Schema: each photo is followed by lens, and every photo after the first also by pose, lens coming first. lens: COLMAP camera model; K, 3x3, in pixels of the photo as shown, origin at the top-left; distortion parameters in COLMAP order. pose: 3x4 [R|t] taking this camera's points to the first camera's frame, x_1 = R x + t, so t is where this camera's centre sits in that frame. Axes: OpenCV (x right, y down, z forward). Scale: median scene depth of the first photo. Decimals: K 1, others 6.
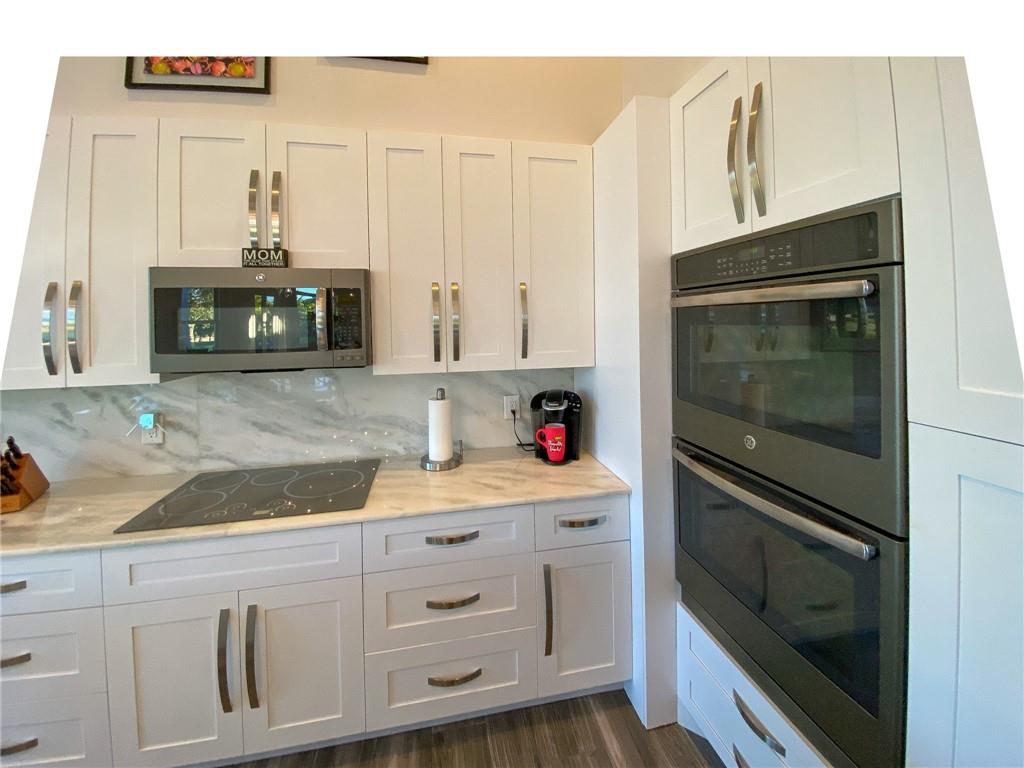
lens RADIAL K [[392.0, 0, 487.3], [0, 392.0, 329.6], [0, 0, 1]] dist [0.021626, -0.000043]
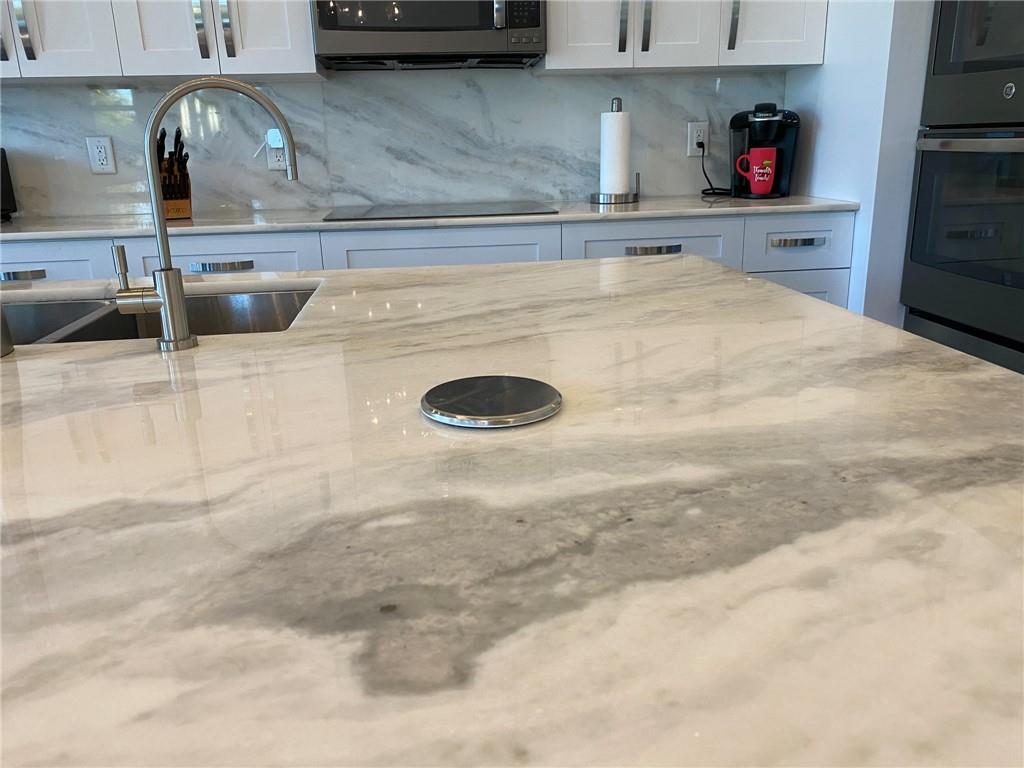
lens RADIAL K [[770.1, 0, 512.0], [0, 770.1, 384.0], [0, 0, 1]] dist [0.045414, -0.028308]
pose [[0.999300, -0.017388, -0.033131, -0.295671], [0.026210, 0.957212, 0.288197, 0.249463], [0.026703, -0.288863, 0.956998, -0.647822]]
